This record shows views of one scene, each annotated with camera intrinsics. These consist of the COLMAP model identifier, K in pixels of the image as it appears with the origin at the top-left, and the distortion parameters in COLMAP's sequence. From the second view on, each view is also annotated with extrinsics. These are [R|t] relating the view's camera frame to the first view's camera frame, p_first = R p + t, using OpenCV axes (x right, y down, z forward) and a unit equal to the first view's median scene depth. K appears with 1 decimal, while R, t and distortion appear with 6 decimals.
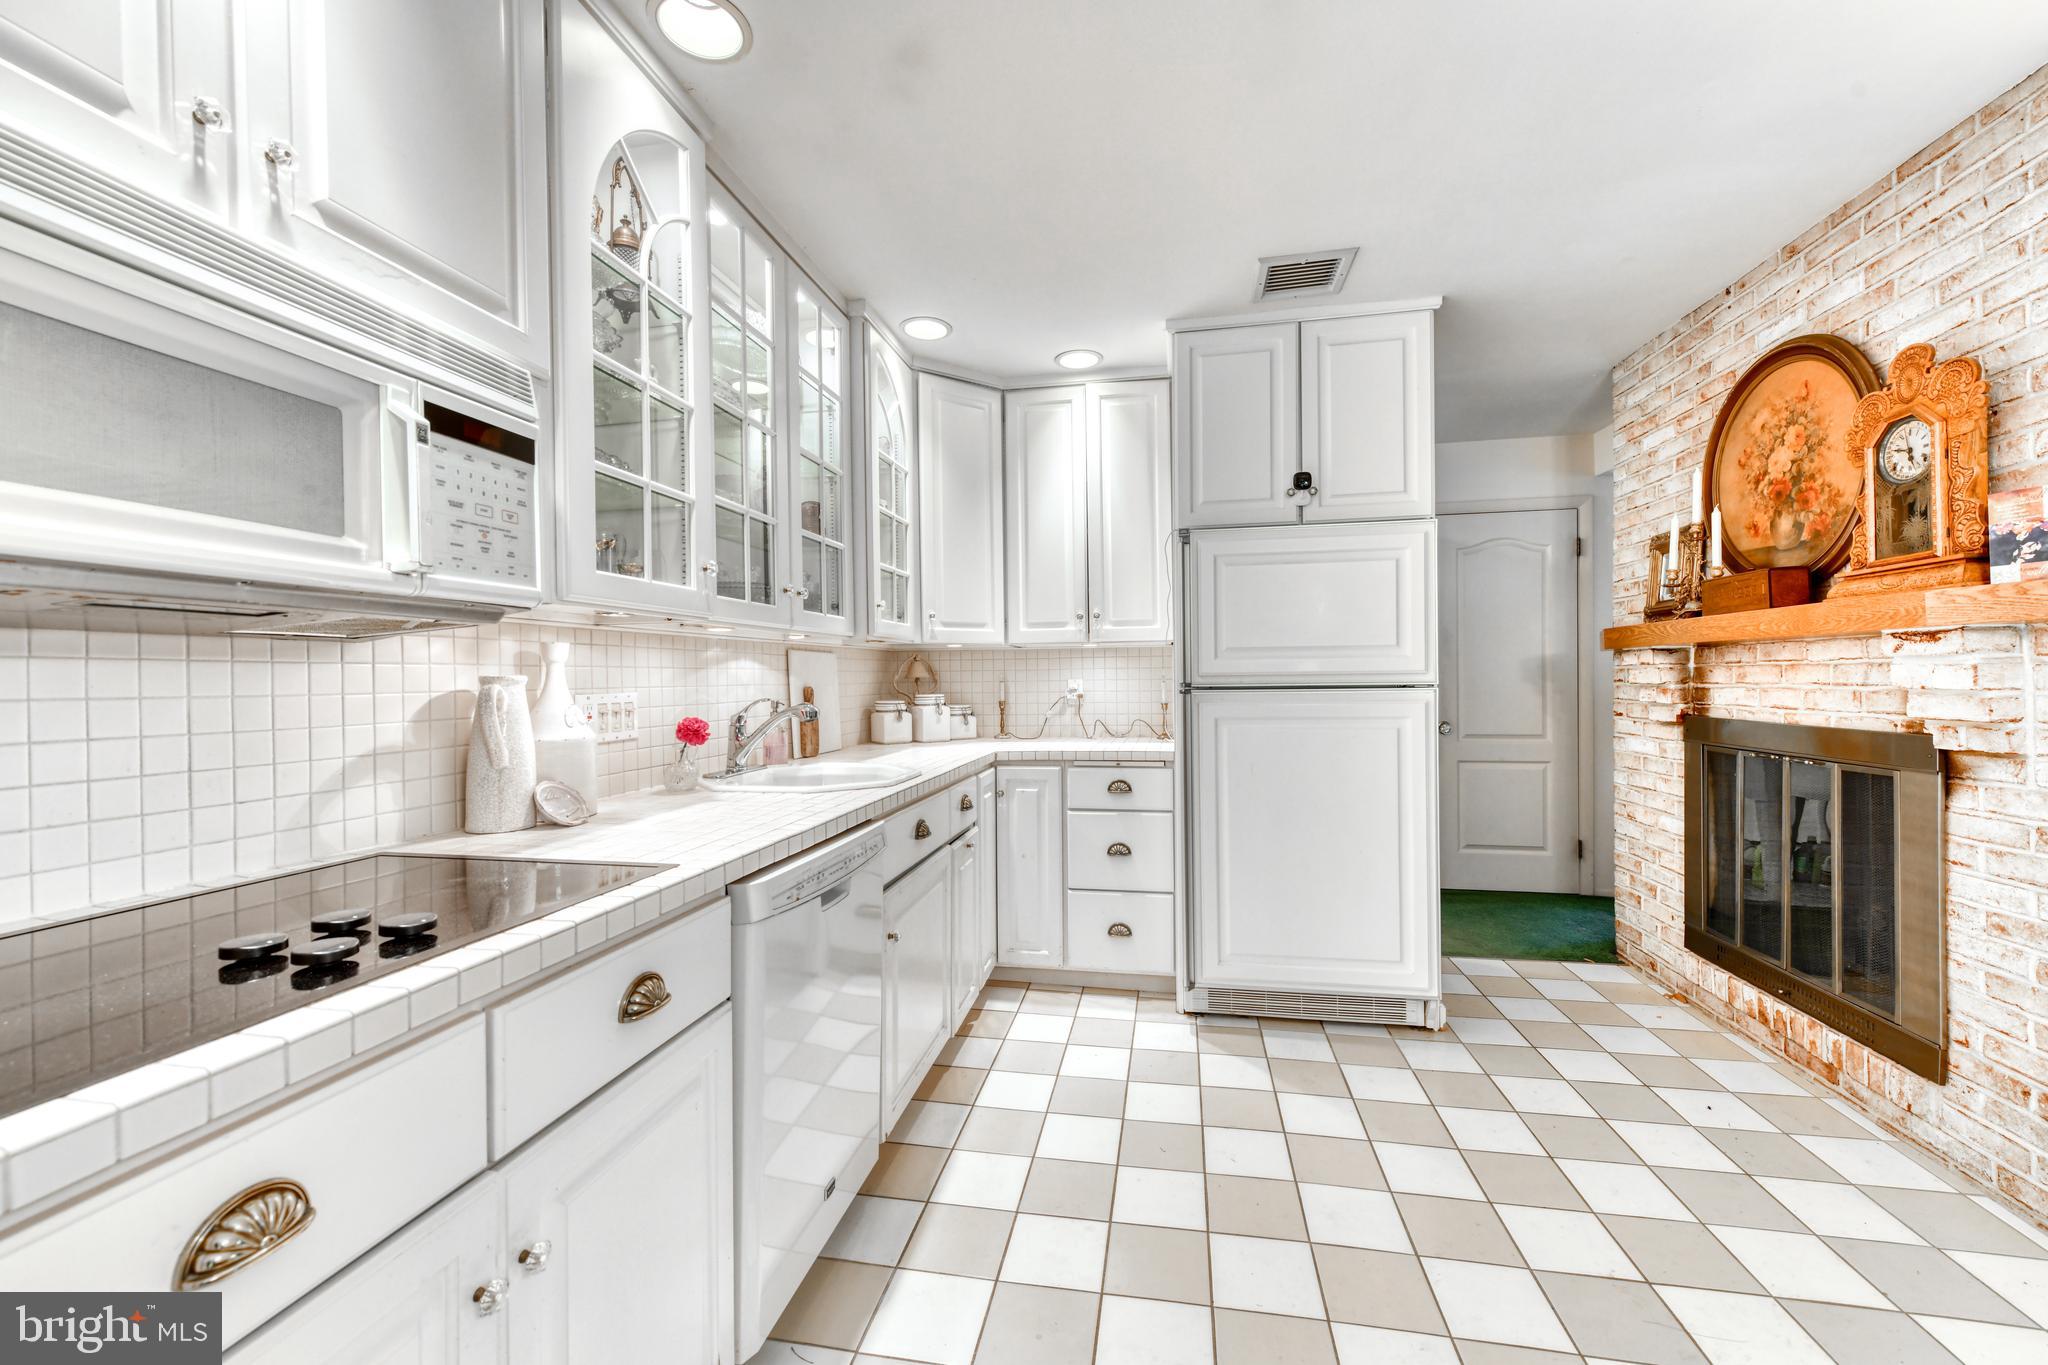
lens RADIAL K [[802.5, 0, 1024.0], [0, 802.5, 682.5], [0, 0, 1]] dist [0.002624, -0.003629]
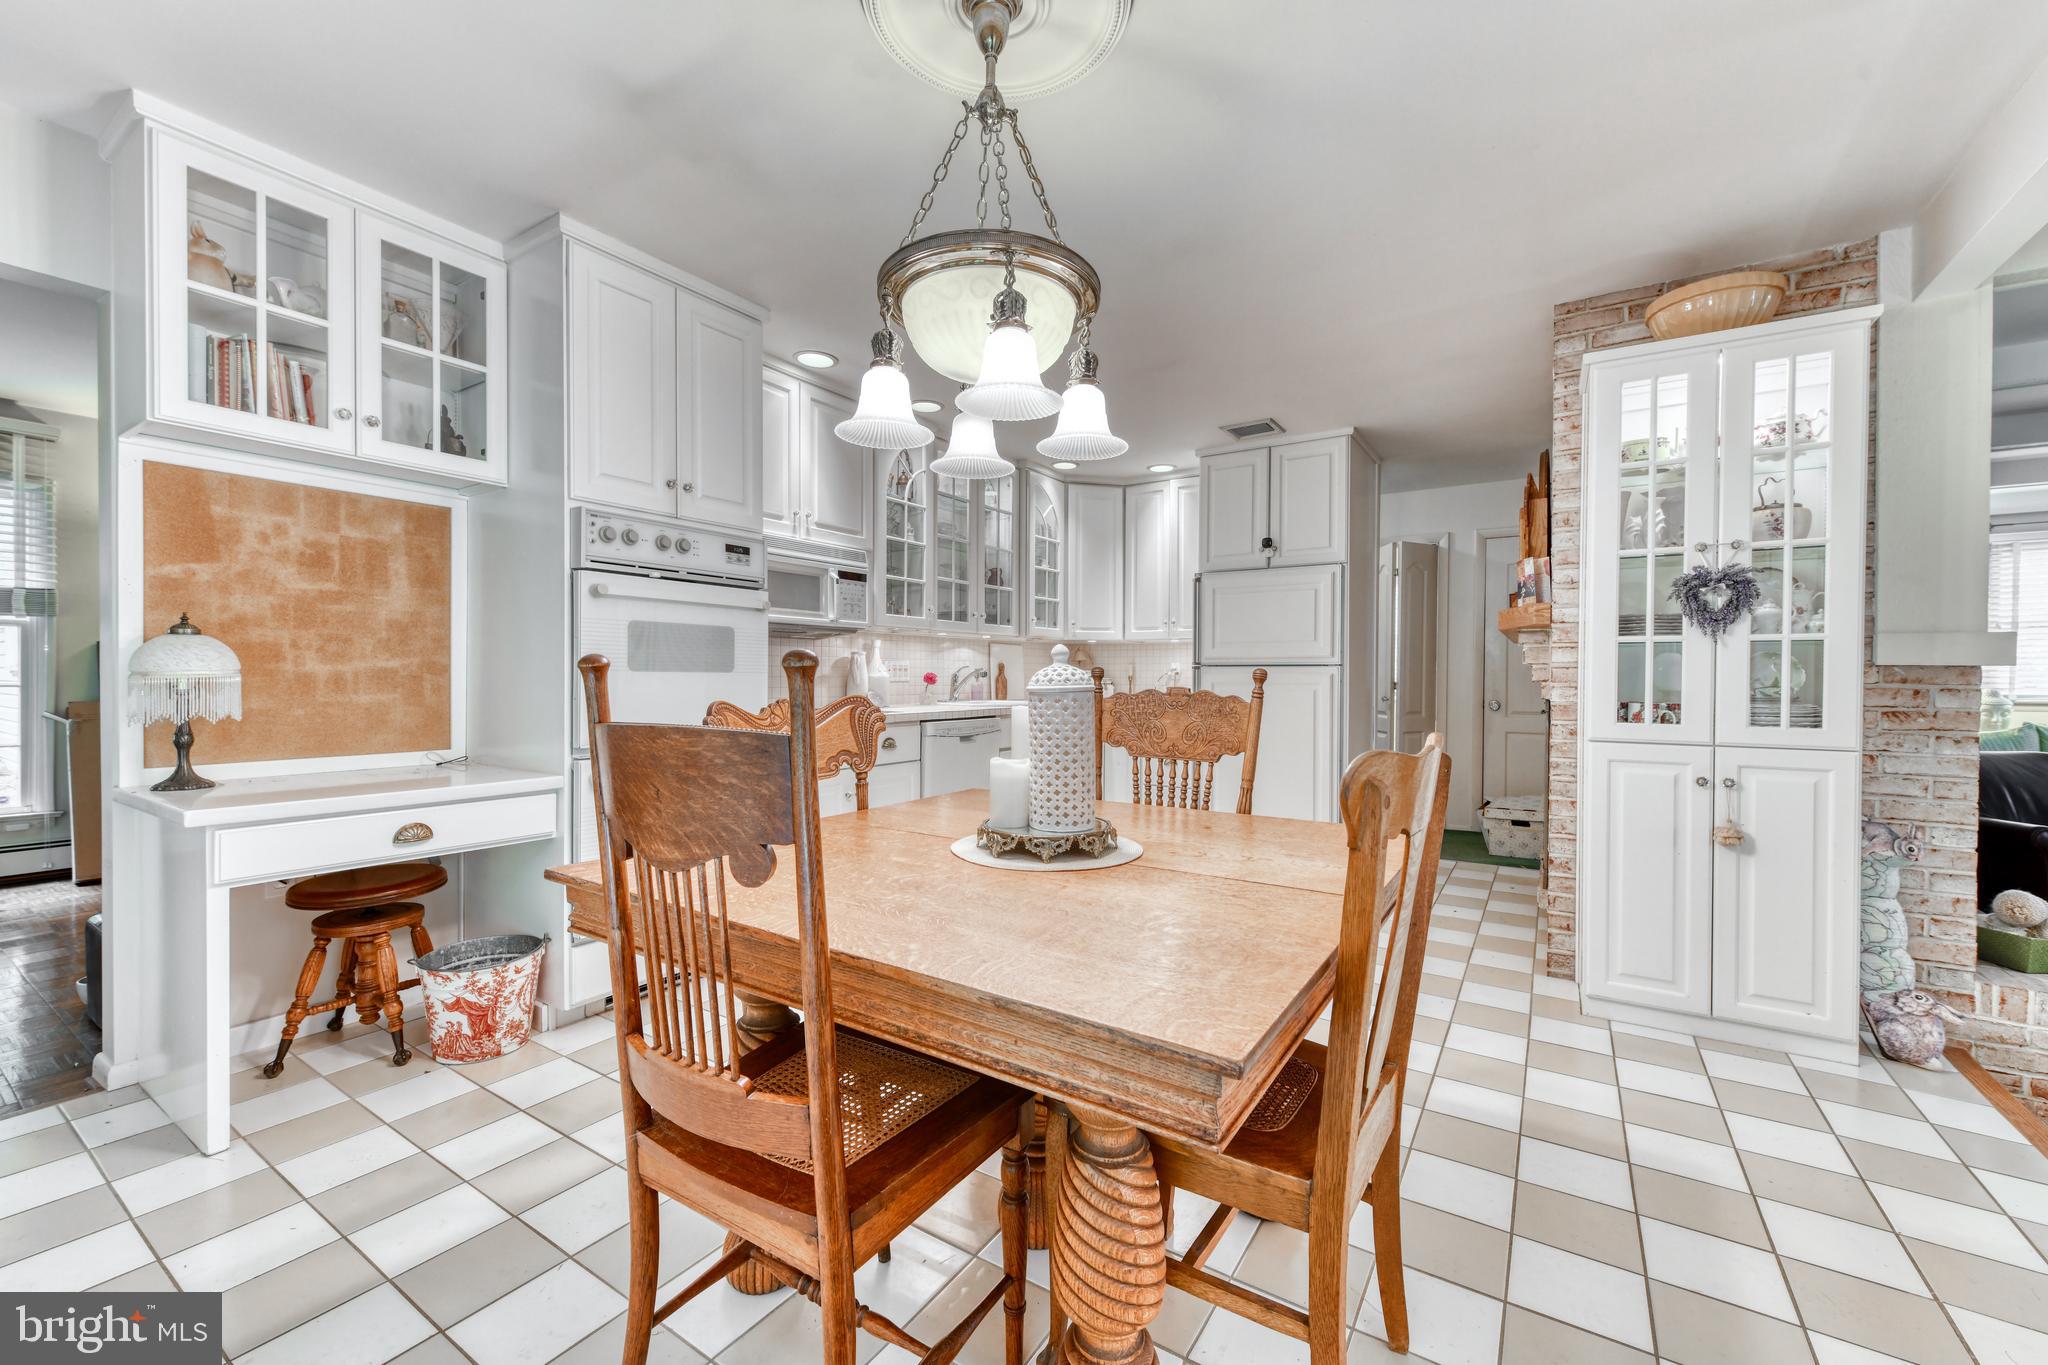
lens RADIAL K [[812.9, 0, 1029.1], [0, 812.9, 682.2], [0, 0, 1]] dist [0.003700, -0.000060]
pose [[0.925200, 0.018977, -0.379006, 0.549016], [-0.017485, 0.999820, 0.007378, 0.037514], [0.379078, -0.000199, 0.925365, -0.783774]]
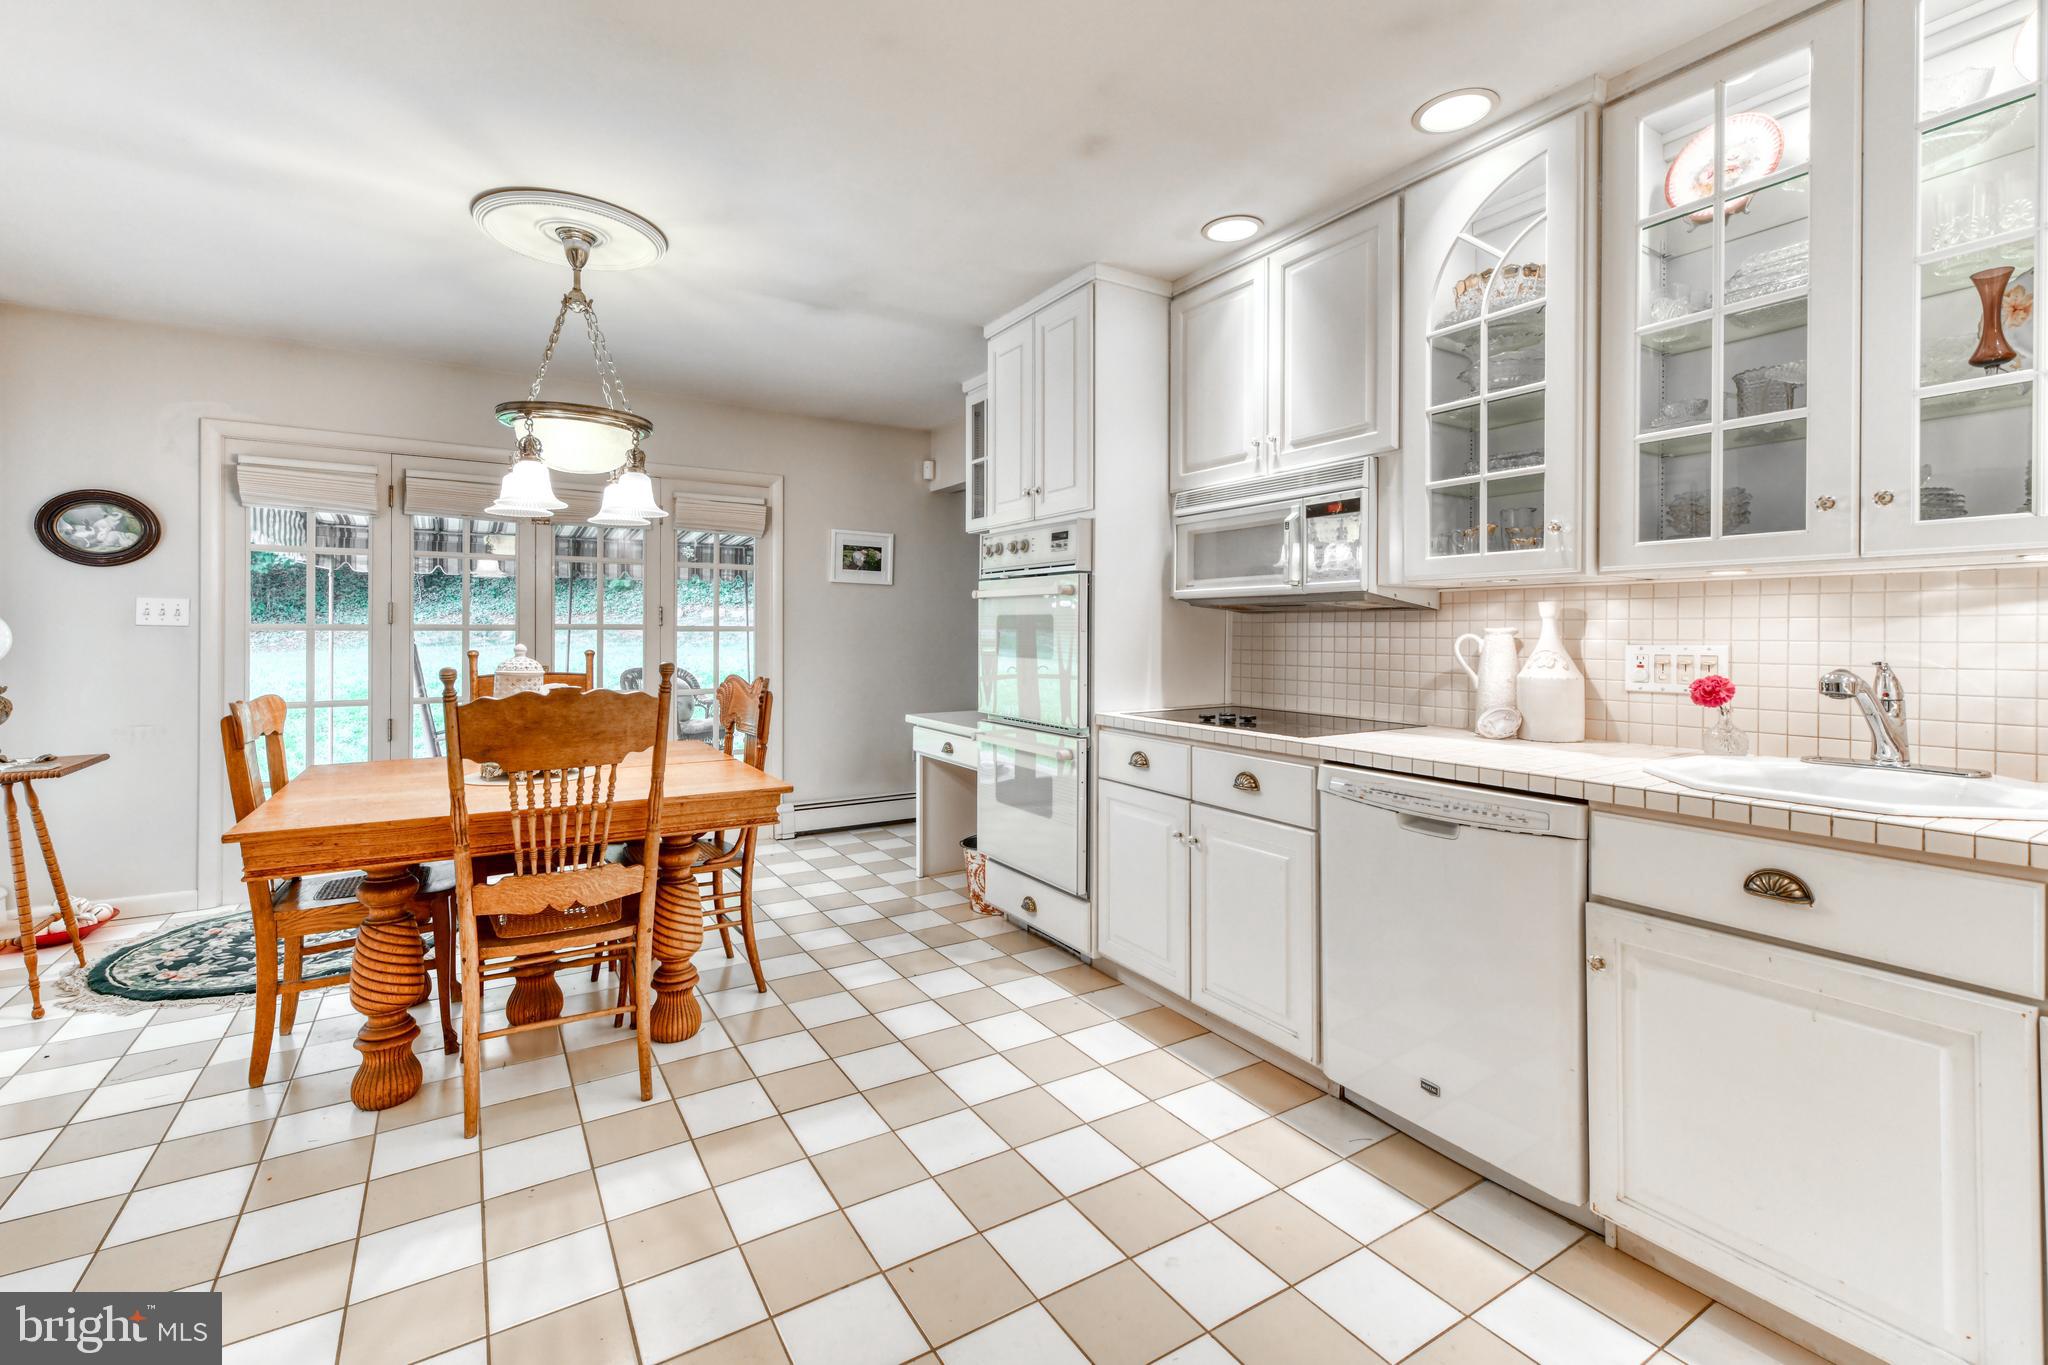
lens RADIAL K [[879.3, 0, 1013.1], [0, 879.3, 633.4], [0, 0, 1]] dist [0.002386, 0.000226]
pose [[-0.737210, 0.009652, -0.675594, 0.606796], [0.000487, 0.999905, 0.013754, -0.012065], [0.675663, 0.009811, -0.737145, 0.903555]]
